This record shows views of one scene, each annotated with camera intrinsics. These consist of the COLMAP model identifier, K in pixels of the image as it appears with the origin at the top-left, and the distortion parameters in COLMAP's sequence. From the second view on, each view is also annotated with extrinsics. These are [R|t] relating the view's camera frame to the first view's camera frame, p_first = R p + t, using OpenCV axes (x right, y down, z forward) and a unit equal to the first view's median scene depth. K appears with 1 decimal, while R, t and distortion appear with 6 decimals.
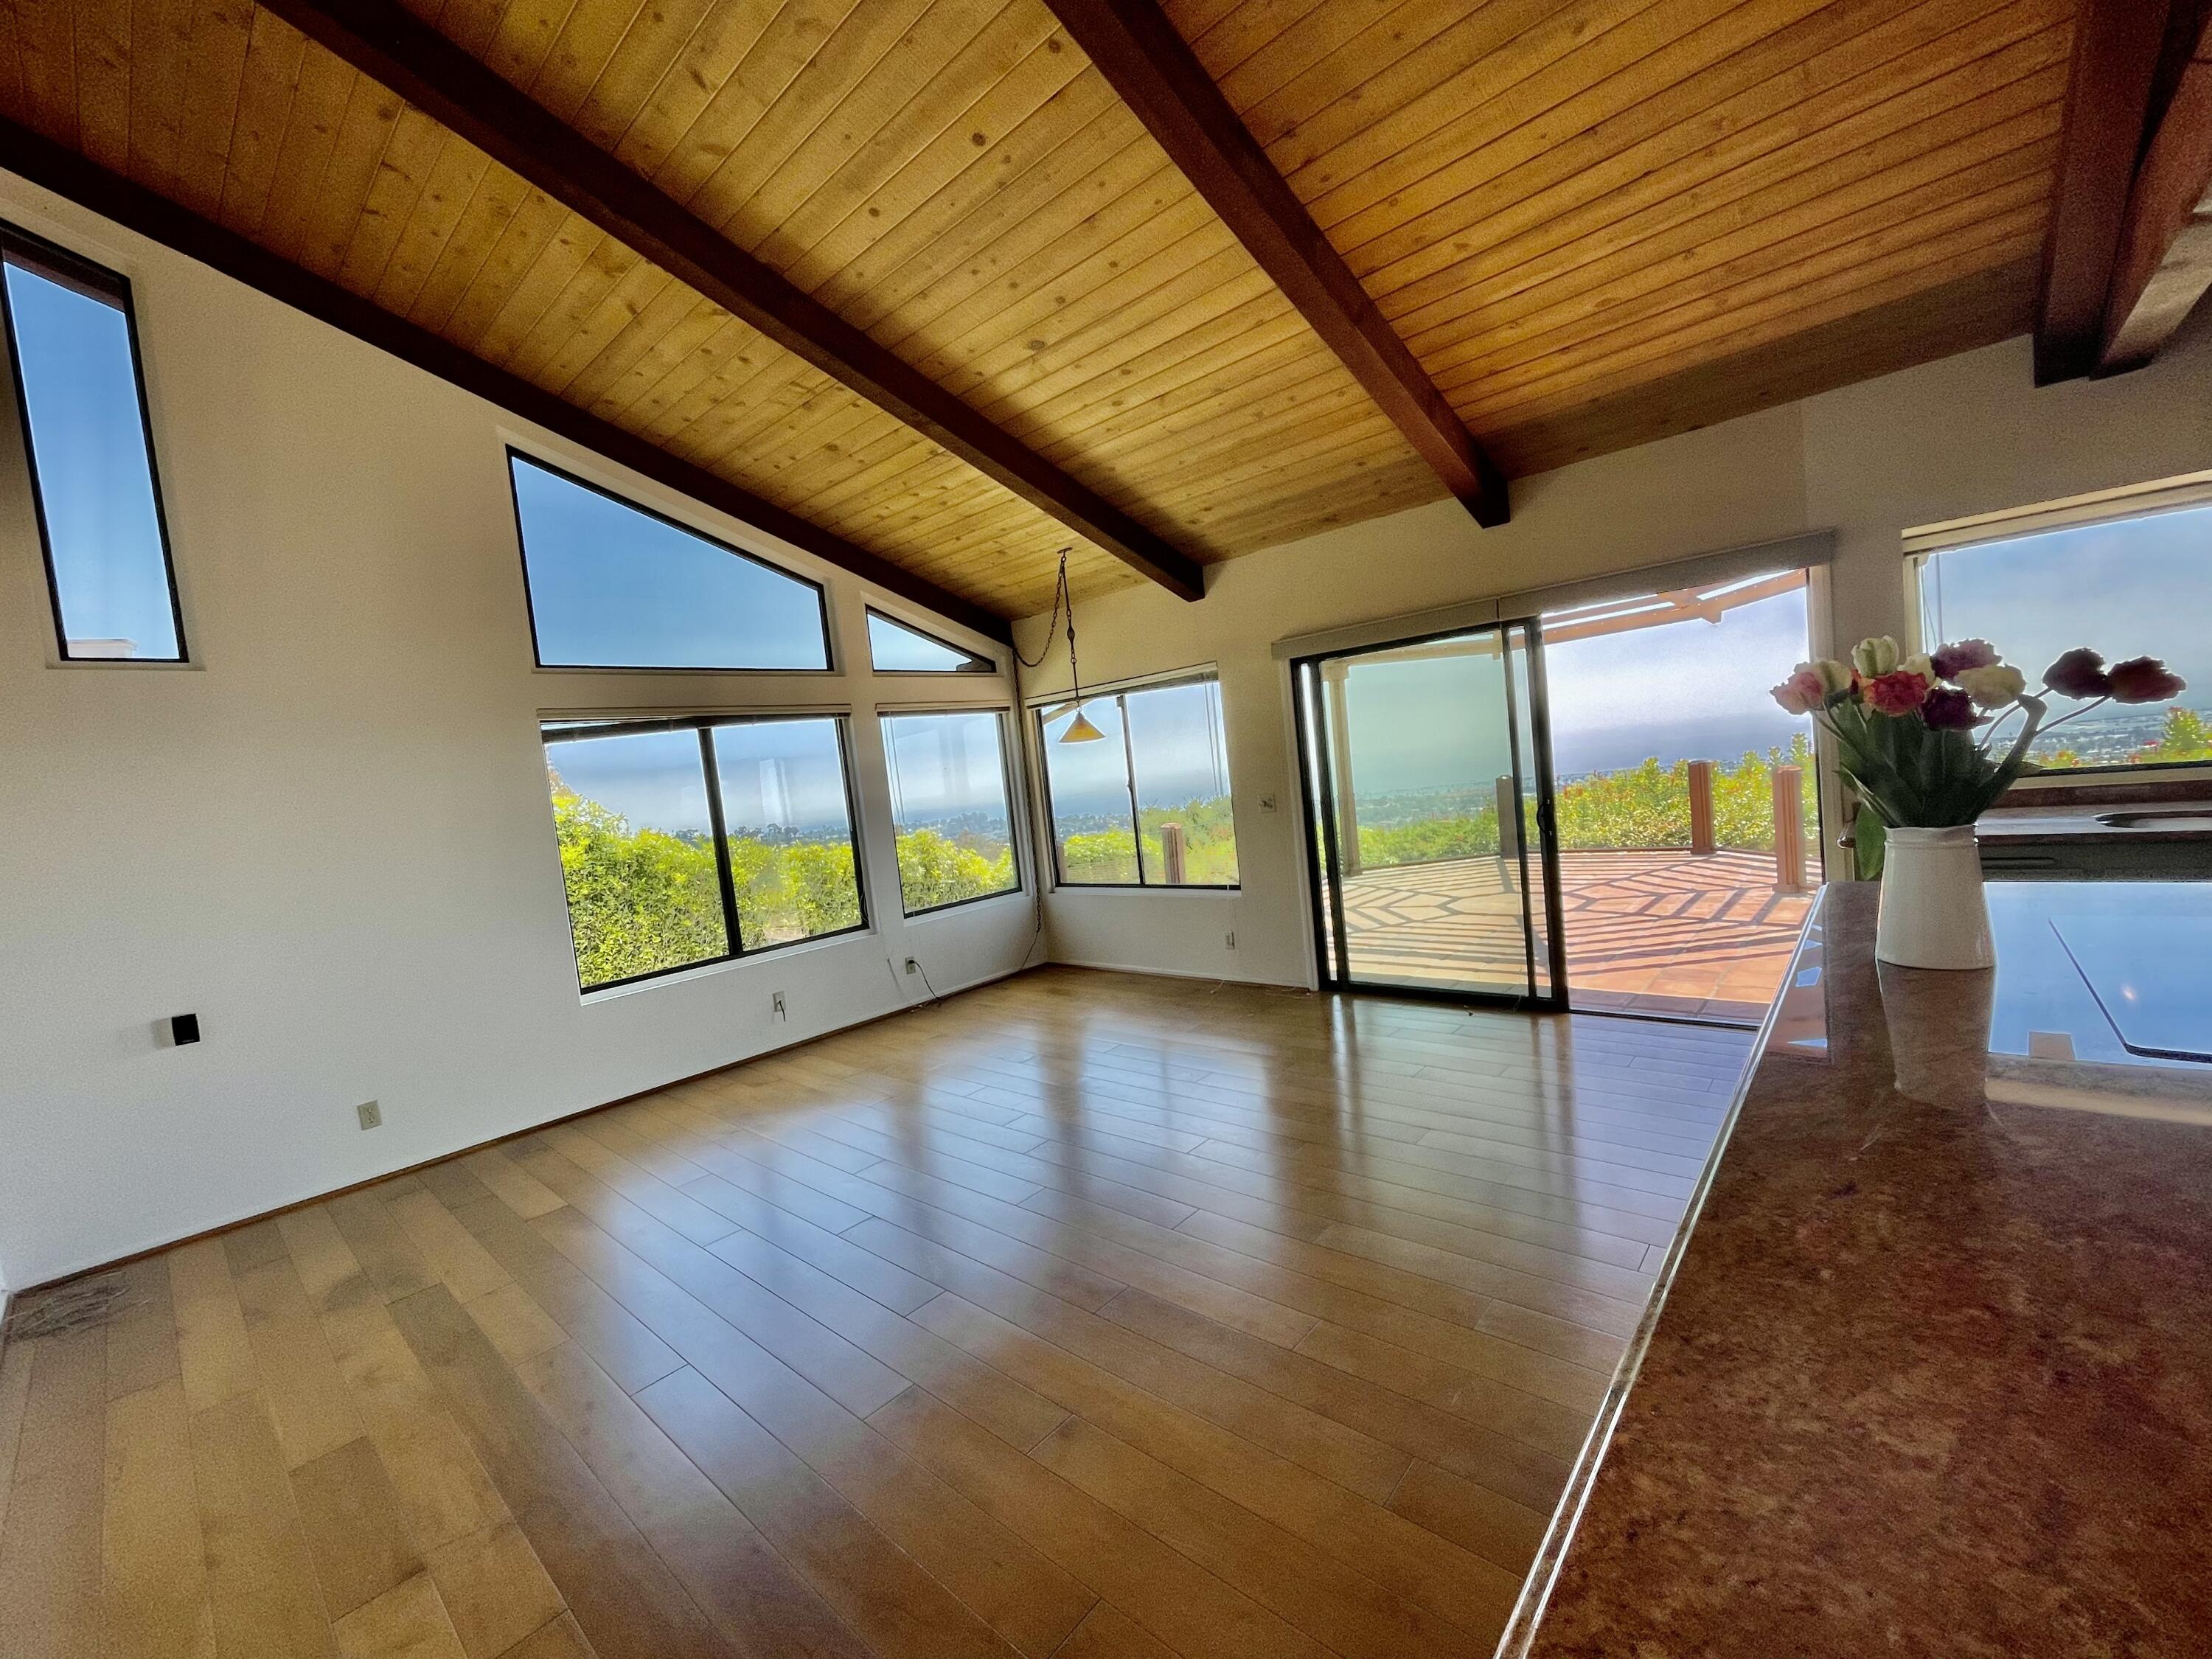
lens RADIAL K [[897.4, 0, 1098.7], [0, 897.4, 826.9], [0, 0, 1]] dist [-0.000500, 0.000115]
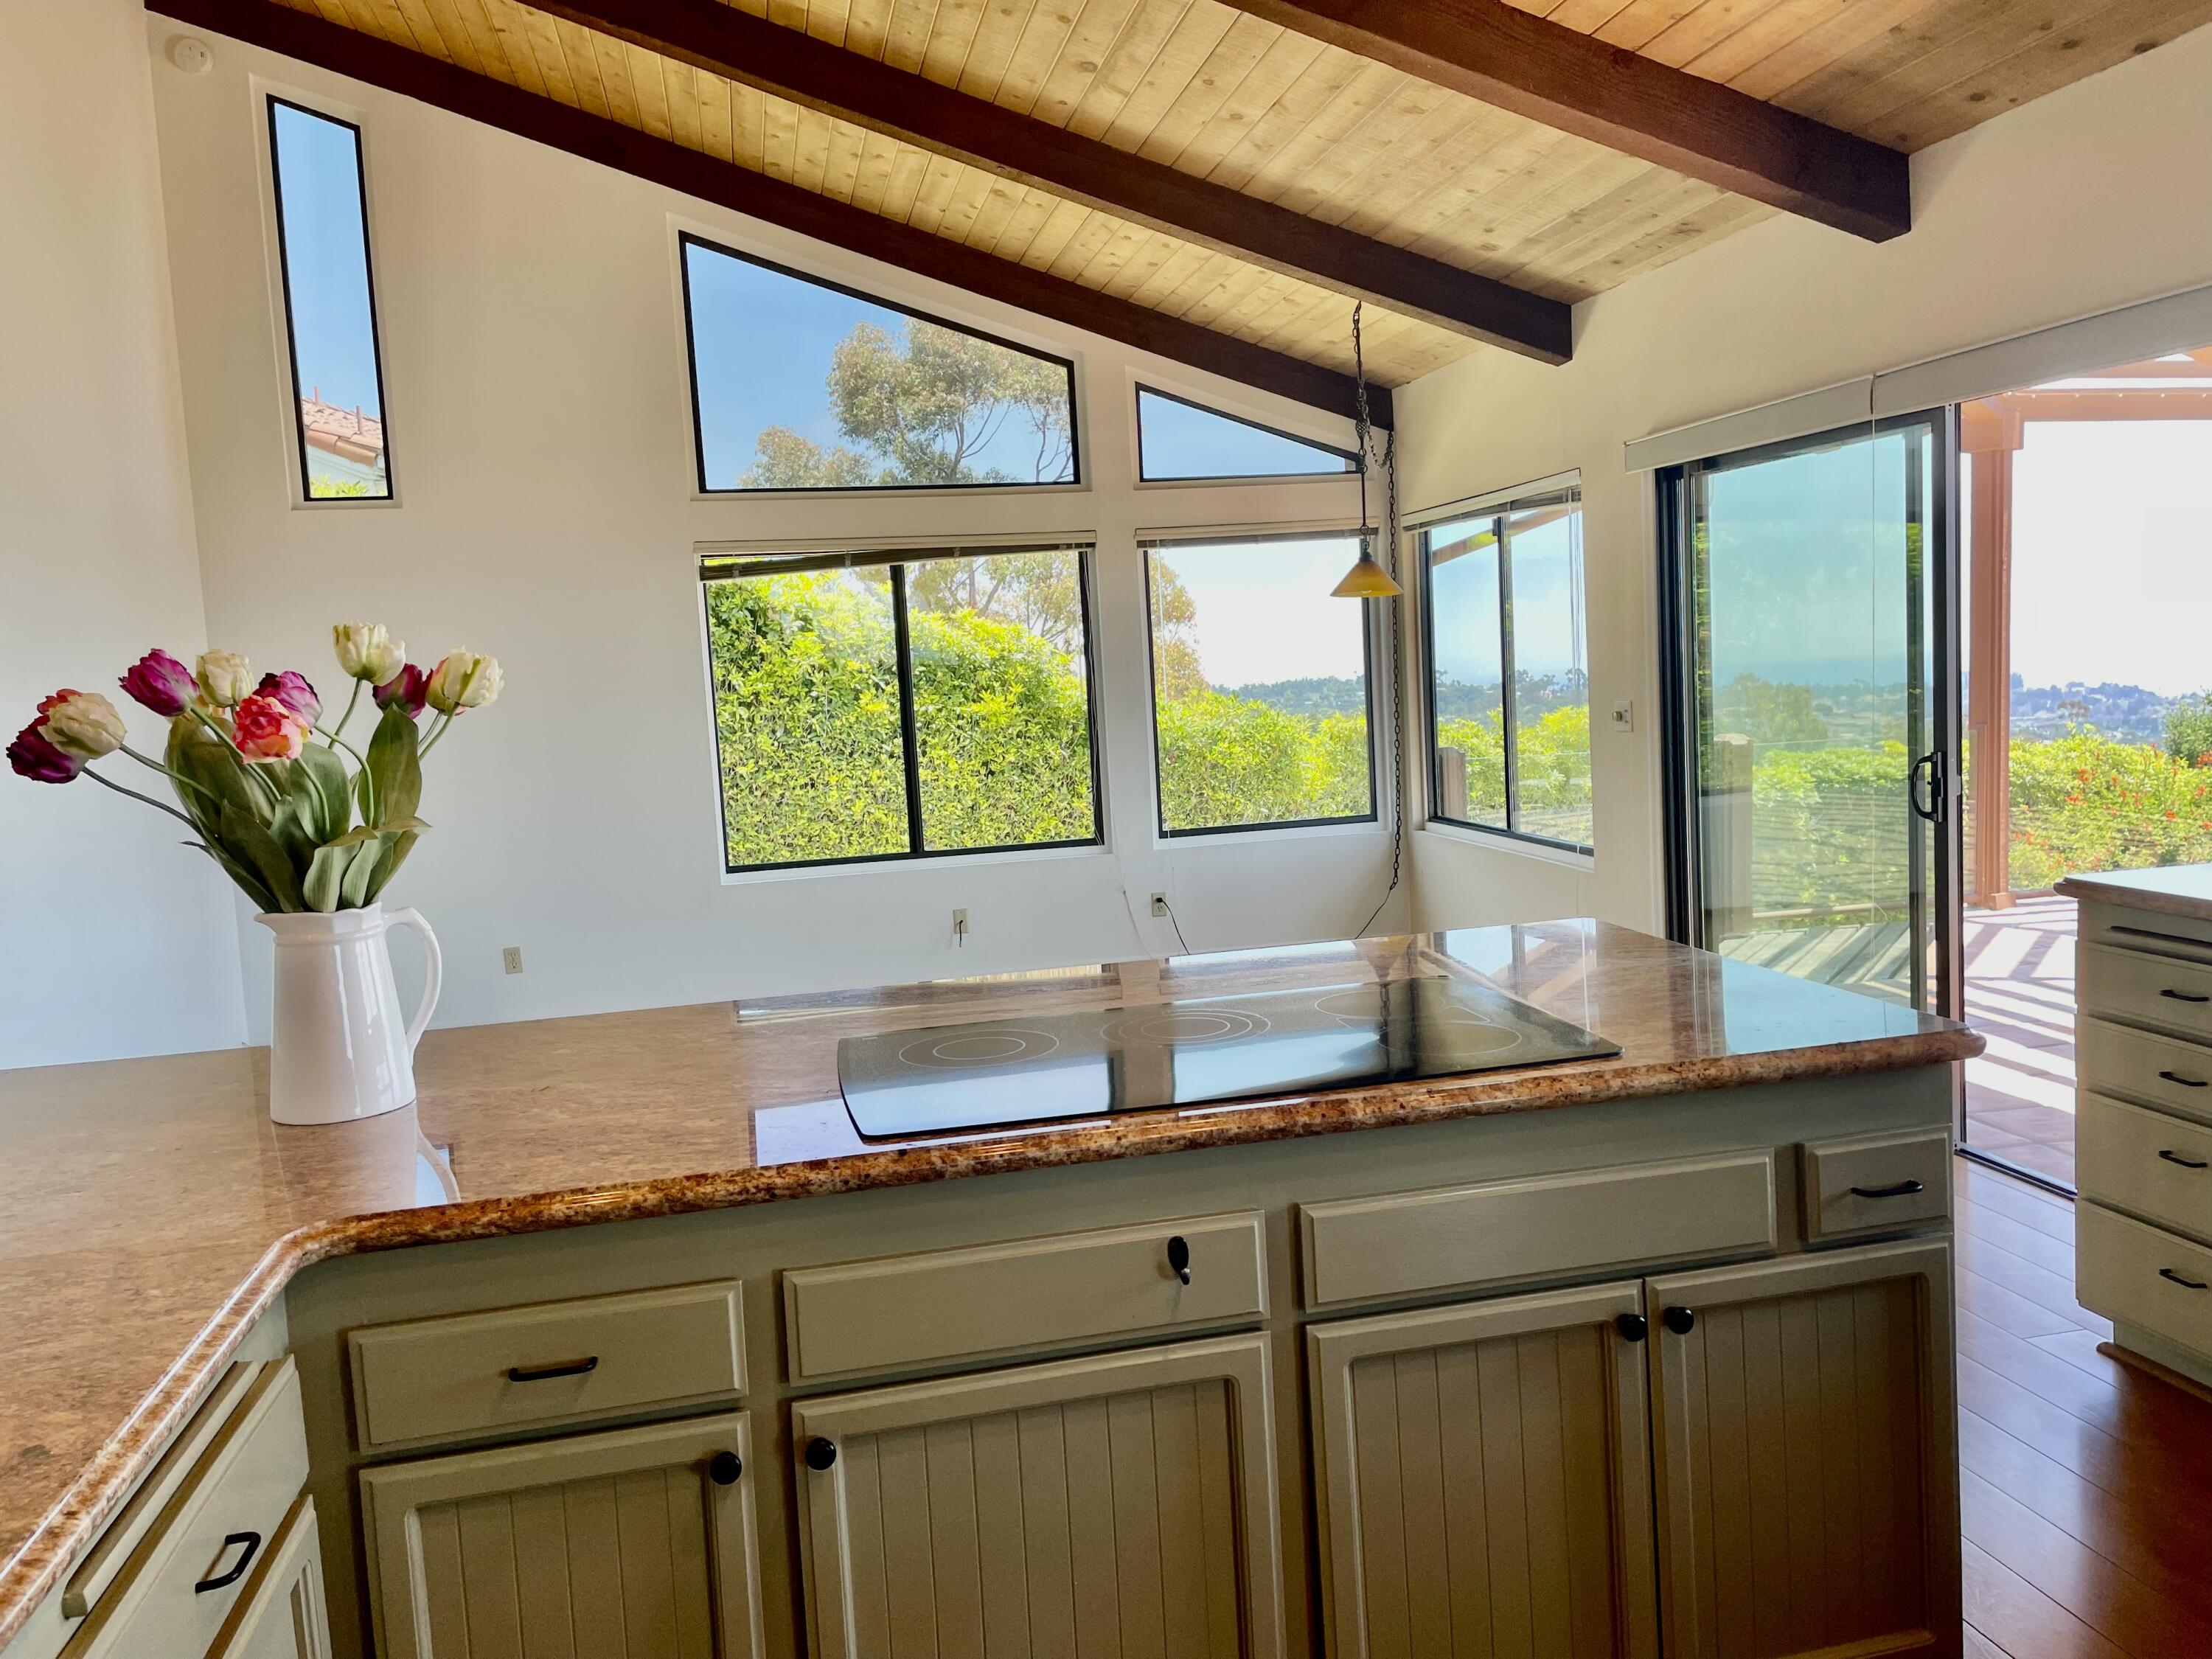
lens RADIAL K [[1651.8, 0, 1113.1], [0, 1651.8, 812.3], [0, 0, 1]] dist [0.110351, -0.132931]
pose [[0.819072, 0.112420, -0.562568, 0.488491], [-0.067657, 0.992698, 0.099869, -0.045429], [0.569687, -0.043738, 0.820697, -0.083948]]
